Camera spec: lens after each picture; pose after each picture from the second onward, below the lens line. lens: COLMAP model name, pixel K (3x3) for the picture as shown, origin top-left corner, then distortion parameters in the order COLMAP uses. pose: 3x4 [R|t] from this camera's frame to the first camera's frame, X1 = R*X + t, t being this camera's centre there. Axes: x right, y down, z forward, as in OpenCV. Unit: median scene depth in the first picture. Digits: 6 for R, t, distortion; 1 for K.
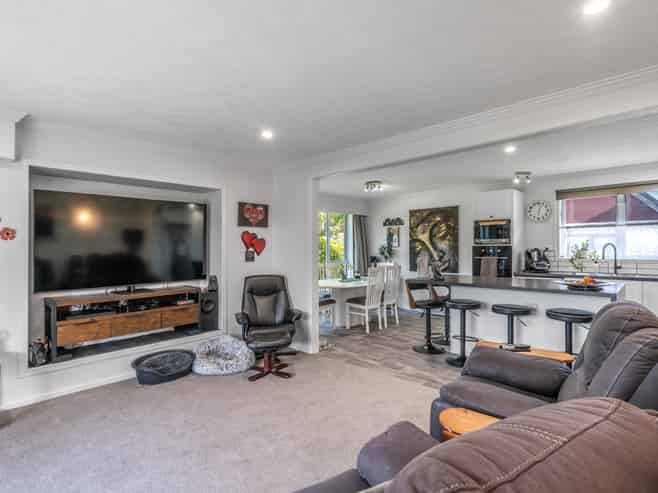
lens RADIAL K [[343.0, 0, 329.6], [0, 343.0, 249.6], [0, 0, 1]] dist [0.004133, 0.000512]
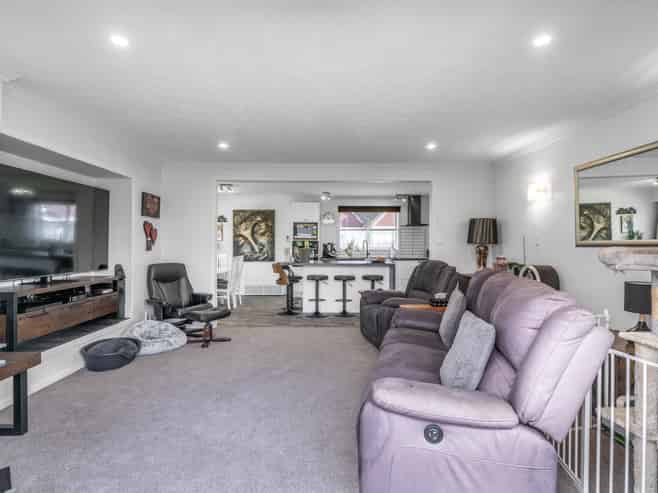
lens RADIAL K [[343.0, 0, 329.6], [0, 343.0, 249.6], [0, 0, 1]] dist [0.004133, 0.000512]
pose [[0.715227, 0.000261, 0.698892, -0.445811], [-0.003478, 0.999989, 0.003186, 0.021003], [-0.698884, -0.004709, 0.715220, -0.093189]]
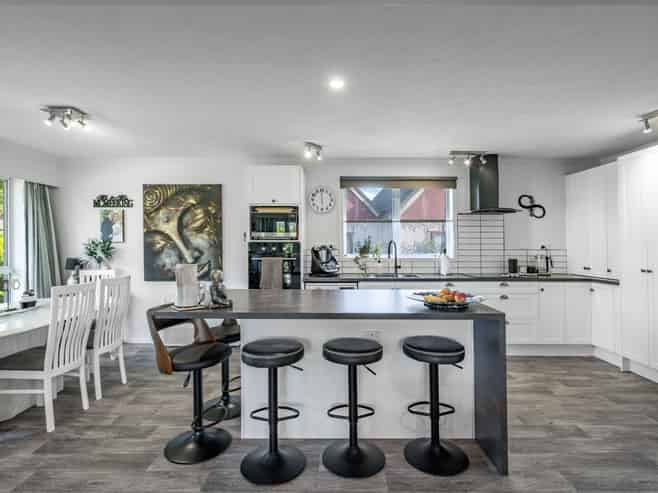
lens RADIAL K [[343.0, 0, 329.6], [0, 343.0, 249.6], [0, 0, 1]] dist [0.004133, 0.000512]
pose [[0.731440, -0.005909, 0.681880, 0.067062], [-0.001936, 0.999940, 0.010742, -0.003402], [-0.681903, -0.009177, 0.731385, 0.389271]]
